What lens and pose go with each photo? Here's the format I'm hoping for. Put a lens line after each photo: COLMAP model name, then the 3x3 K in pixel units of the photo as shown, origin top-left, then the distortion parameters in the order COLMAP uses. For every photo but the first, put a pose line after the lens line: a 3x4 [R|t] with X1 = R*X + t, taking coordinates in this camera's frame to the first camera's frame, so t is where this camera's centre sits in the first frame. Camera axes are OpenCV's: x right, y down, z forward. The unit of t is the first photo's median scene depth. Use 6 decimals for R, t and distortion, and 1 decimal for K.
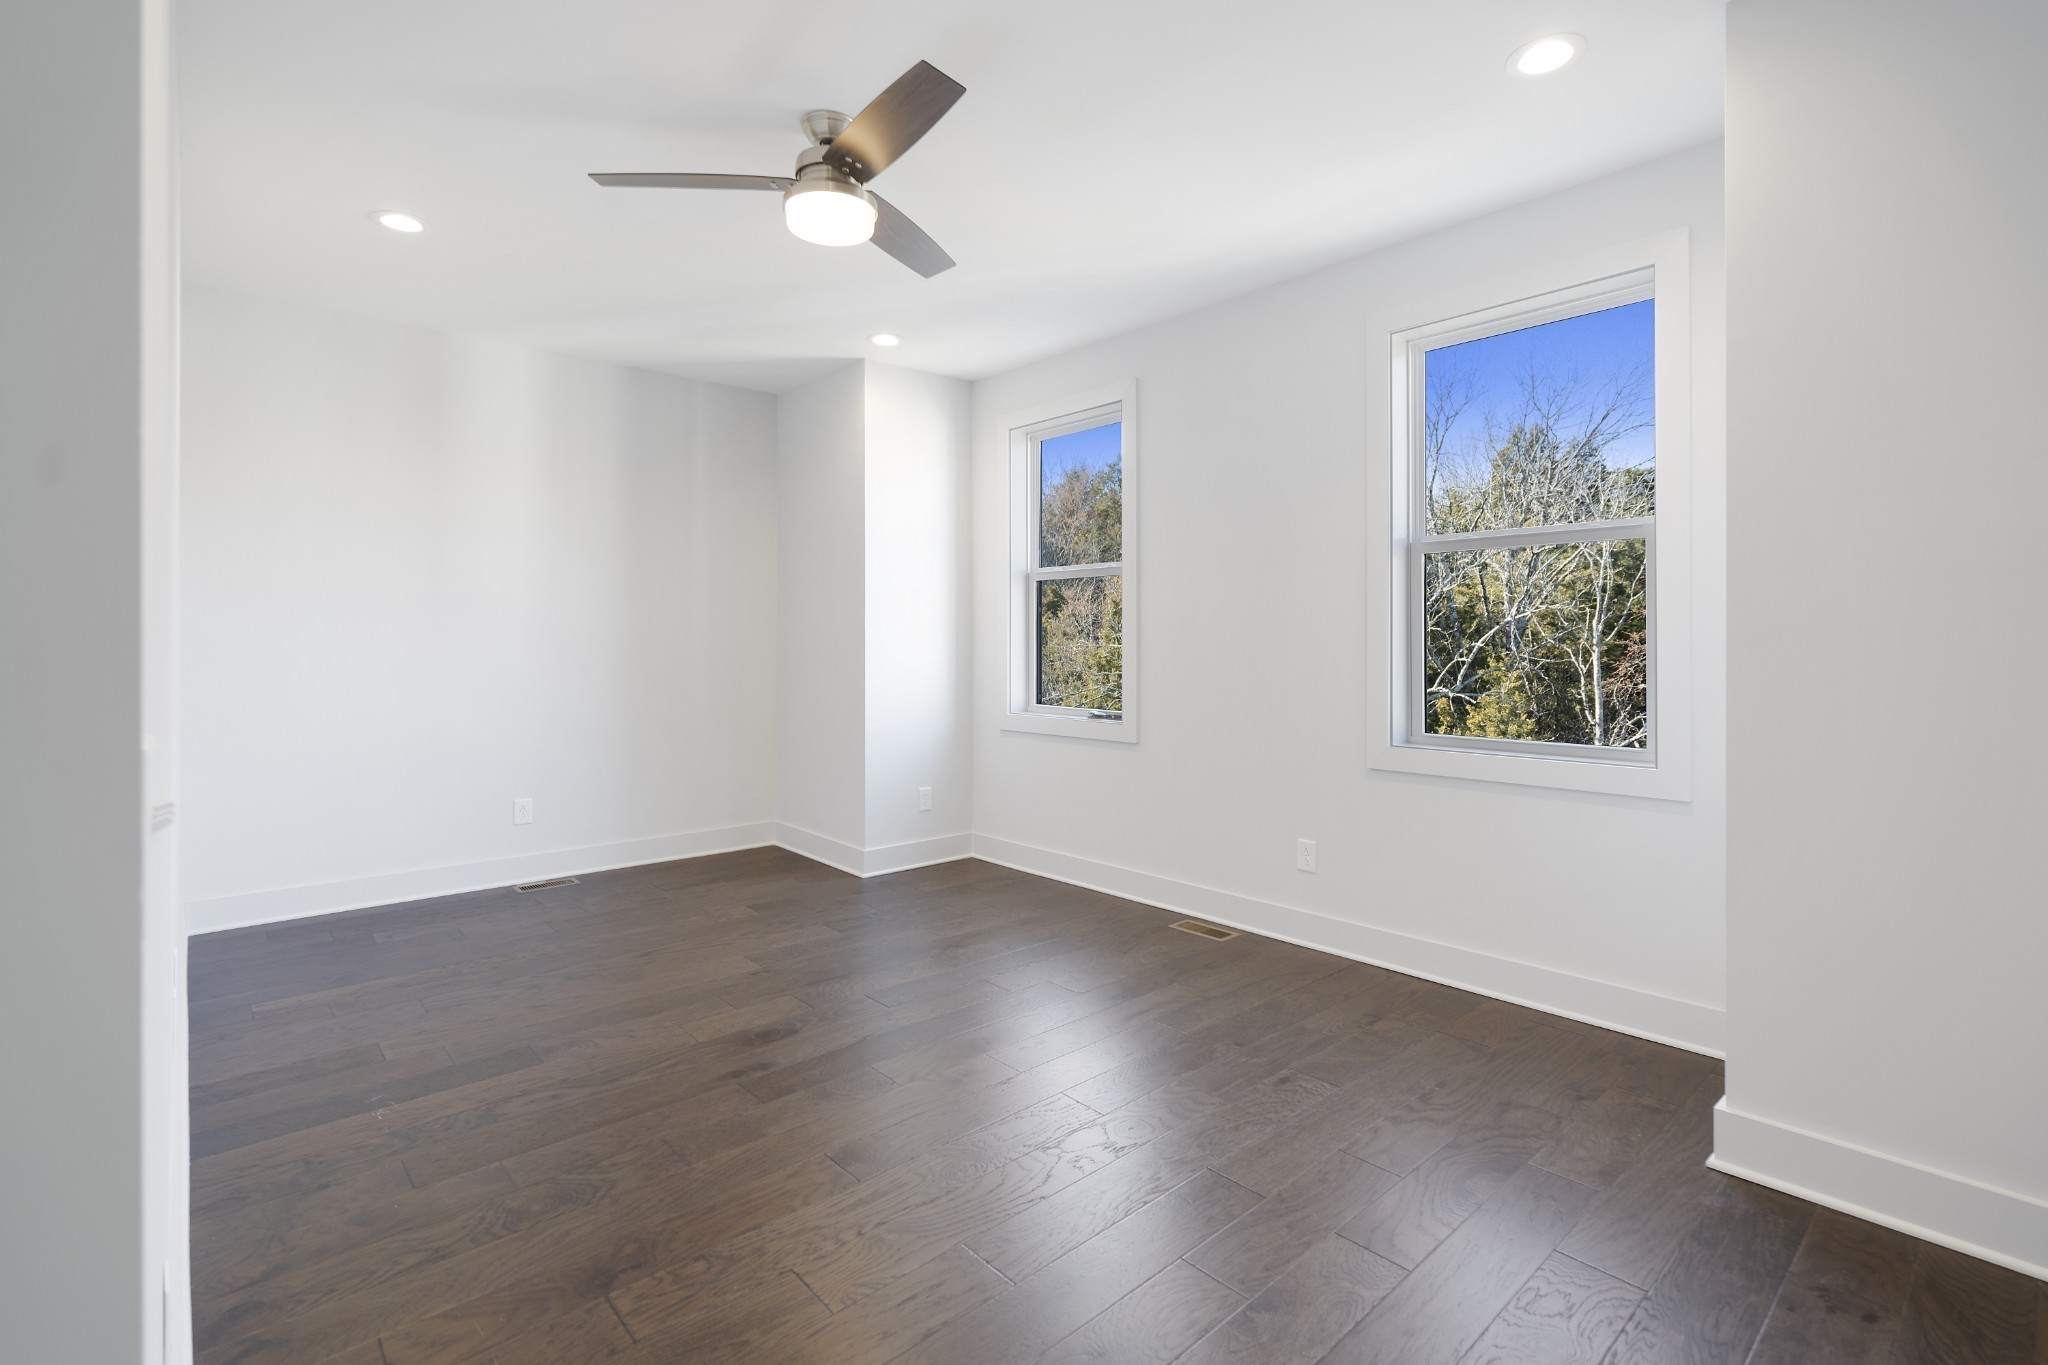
lens RADIAL K [[949.2, 0, 1019.1], [0, 949.2, 640.9], [0, 0, 1]] dist [-0.001994, -0.000175]
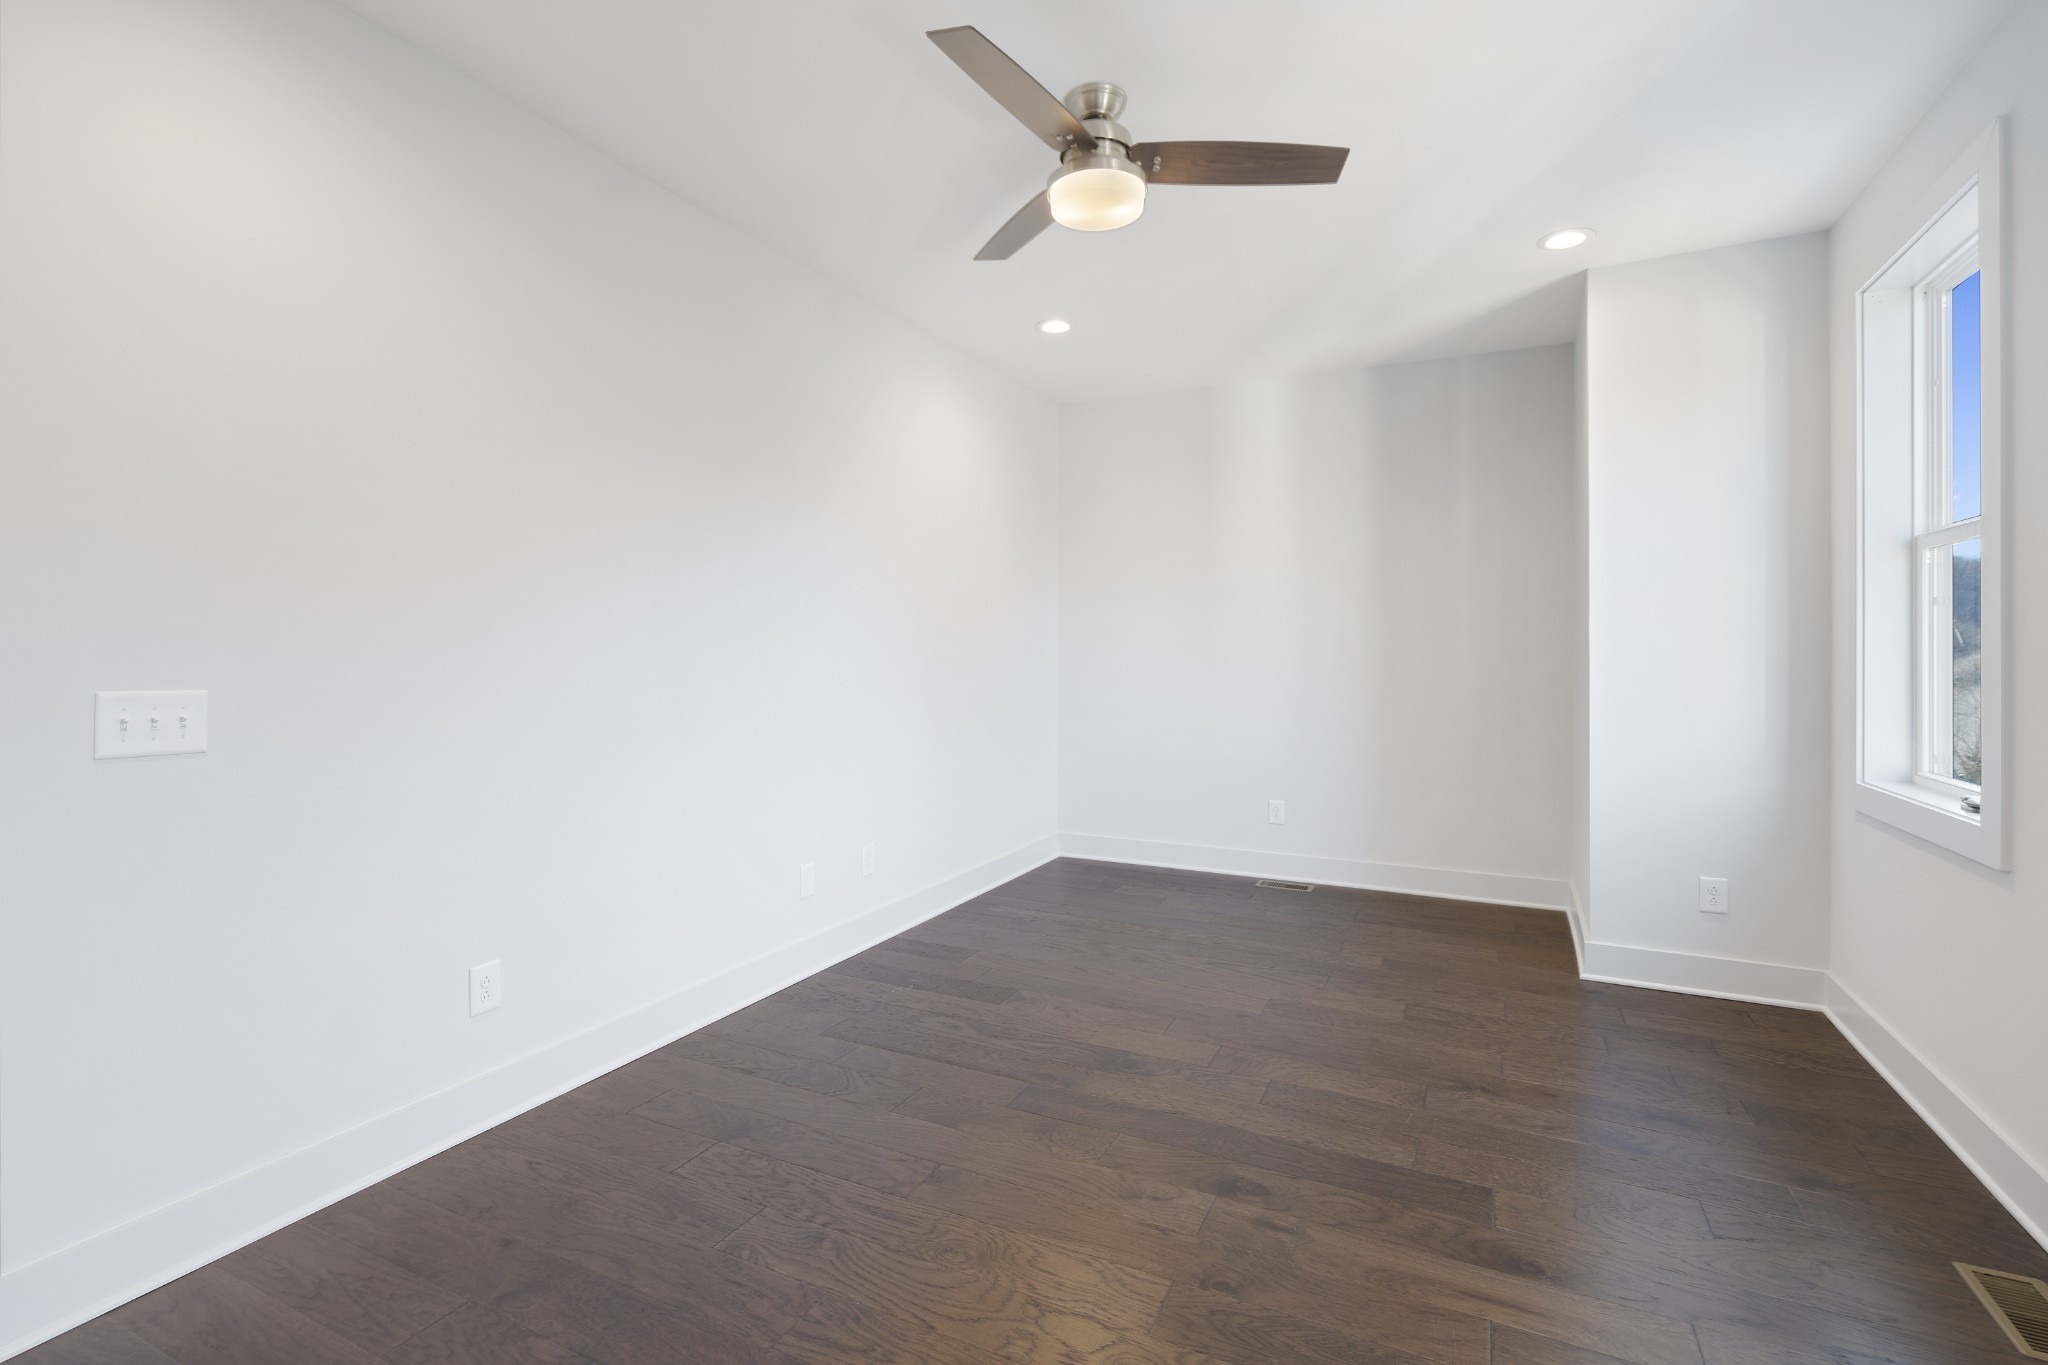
lens RADIAL K [[949.2, 0, 1019.1], [0, 949.2, 640.9], [0, 0, 1]] dist [-0.001994, -0.000175]
pose [[0.372317, -0.006214, -0.928085, 0.641803], [-0.004207, 0.999956, -0.008383, -0.005223], [0.928096, 0.007025, 0.372274, 0.587647]]
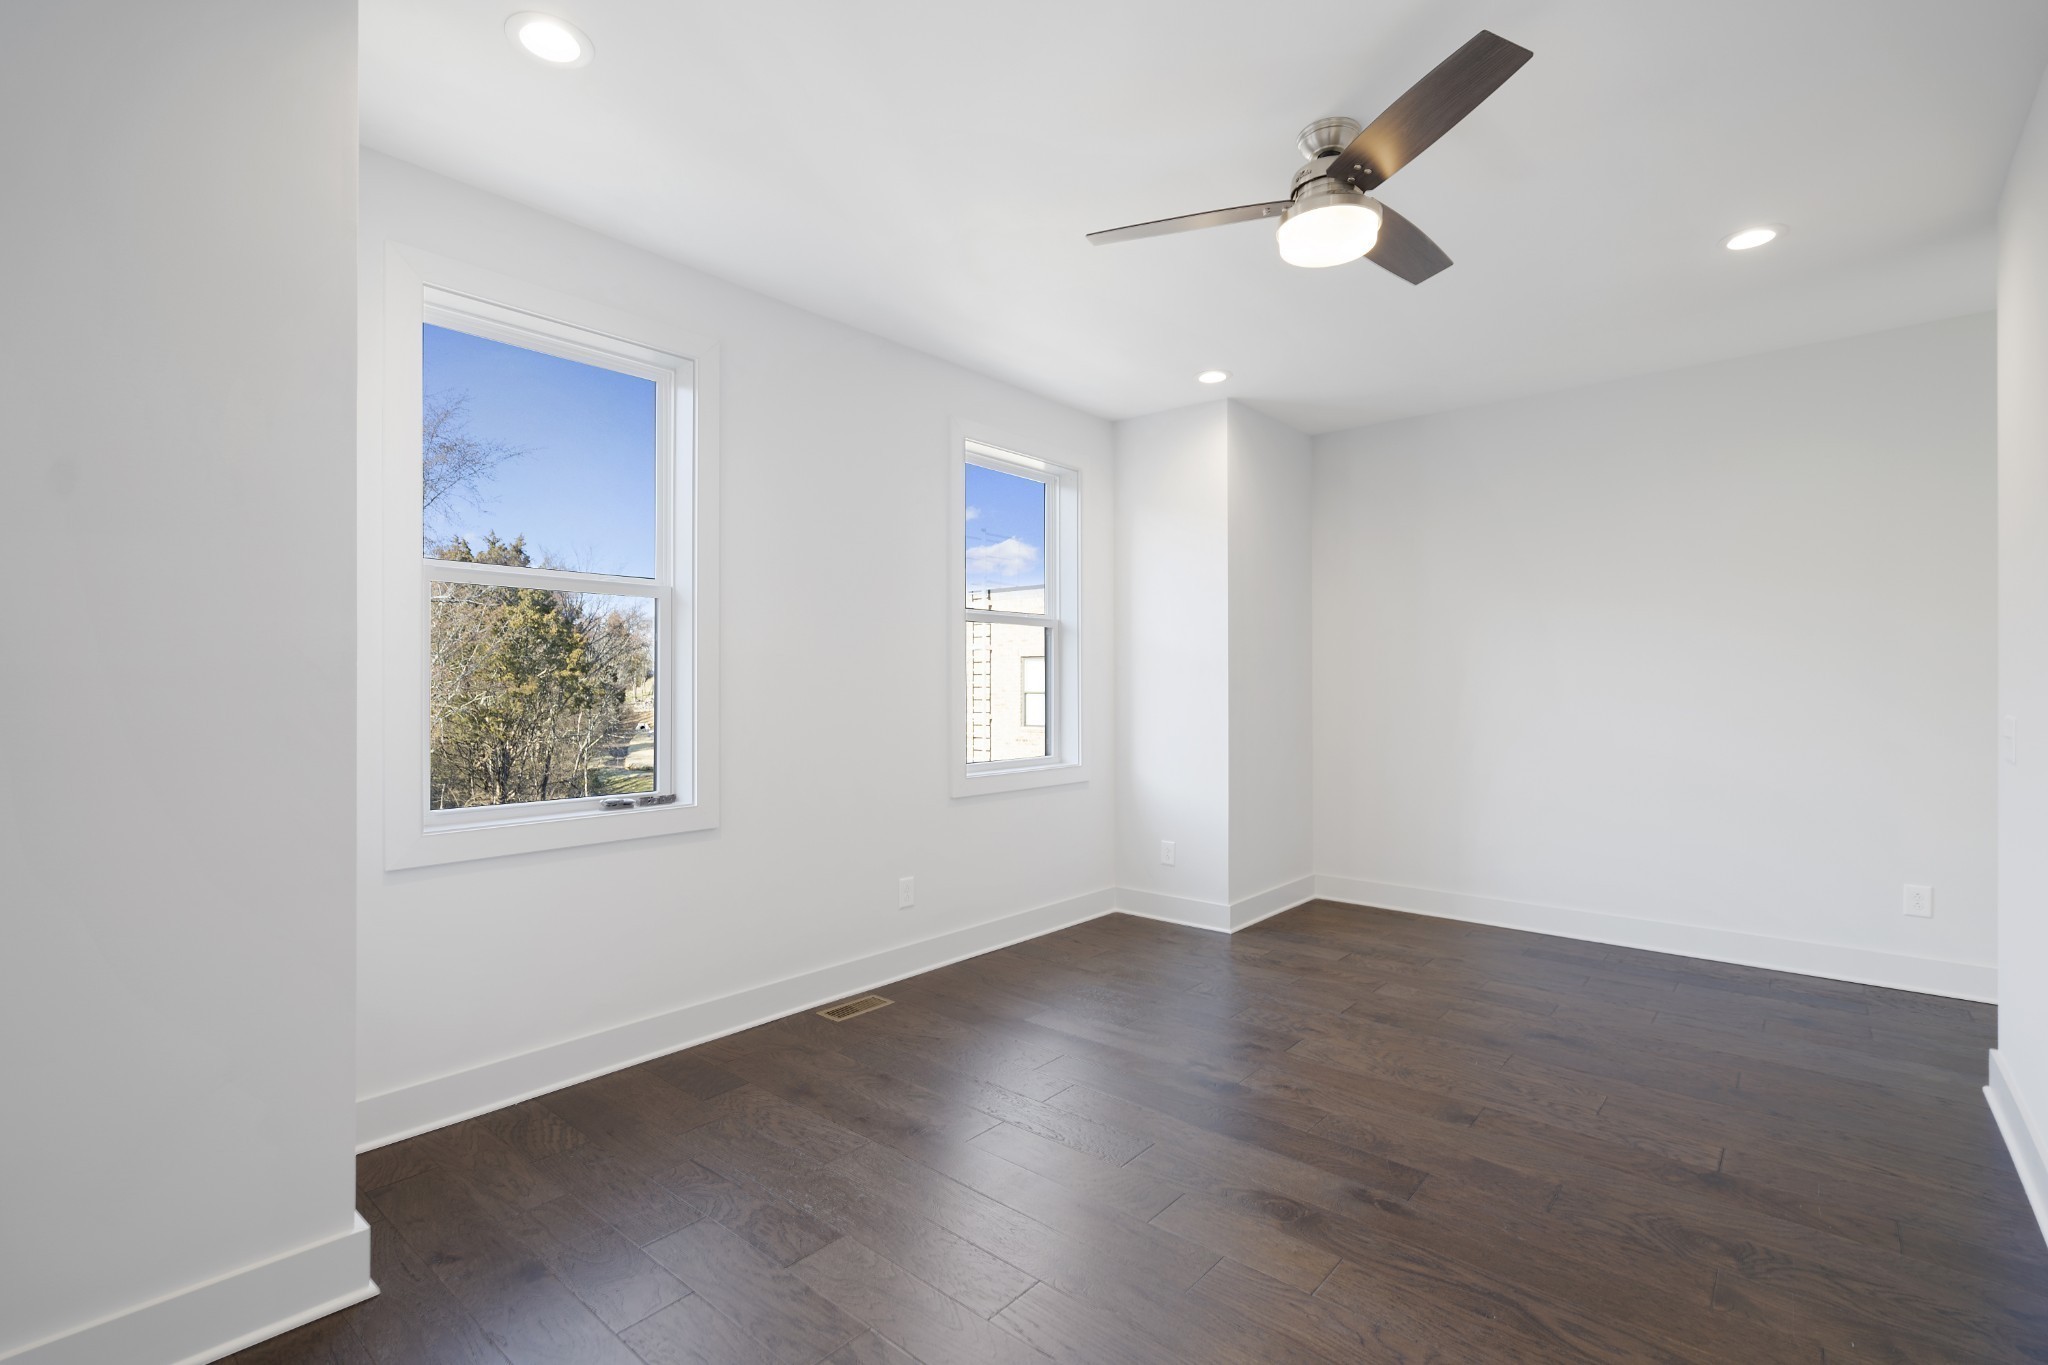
lens RADIAL K [[933.2, 0, 1028.5], [0, 933.2, 687.1], [0, 0, 1]] dist [-0.002211, -0.000235]
pose [[-0.139737, 0.000490, 0.990188, -1.071704], [0.003675, 0.999993, 0.000024, -0.005122], [-0.990182, 0.003642, -0.139738, 1.431593]]
